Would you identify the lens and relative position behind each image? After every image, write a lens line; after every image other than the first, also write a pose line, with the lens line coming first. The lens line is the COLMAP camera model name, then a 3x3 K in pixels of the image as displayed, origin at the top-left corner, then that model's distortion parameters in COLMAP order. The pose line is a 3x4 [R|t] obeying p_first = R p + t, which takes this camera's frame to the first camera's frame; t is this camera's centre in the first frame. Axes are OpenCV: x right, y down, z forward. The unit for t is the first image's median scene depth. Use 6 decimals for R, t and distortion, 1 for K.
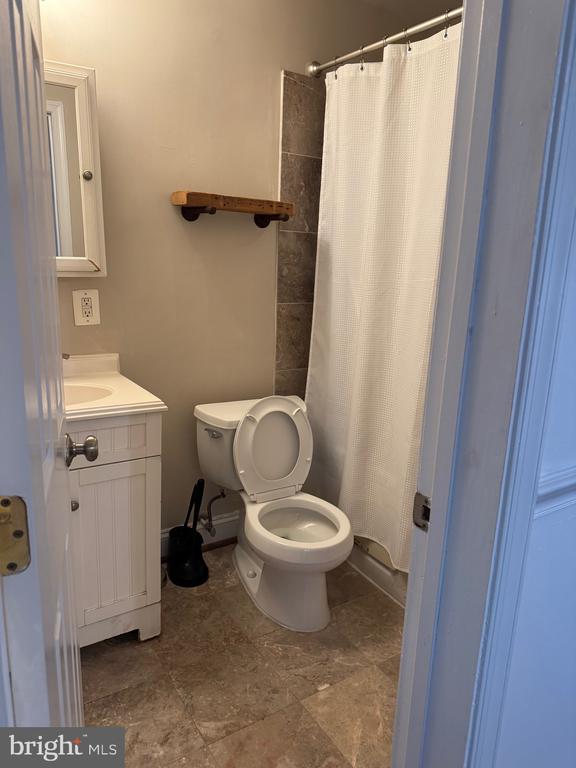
lens RADIAL K [[560.0, 0, 287.4], [0, 560.0, 385.9], [0, 0, 1]] dist [-0.014351, -0.003876]
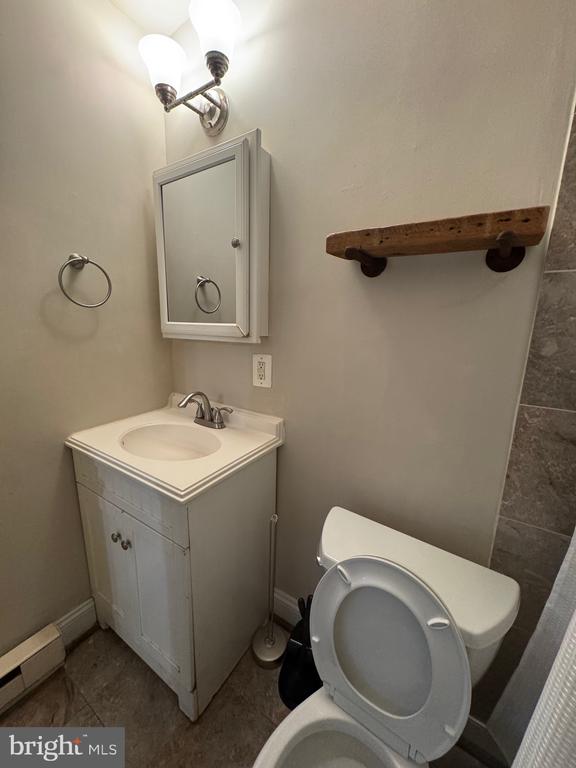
lens RADIAL K [[308.2, 0, 286.3], [0, 308.2, 382.3], [0, 0, 1]] dist [-0.000563, 0.000243]
pose [[0.389647, 0.158553, -0.907213, 0.186867], [-0.205058, 0.975277, 0.082377, -0.164517], [0.897846, 0.153934, 0.412526, 0.744485]]
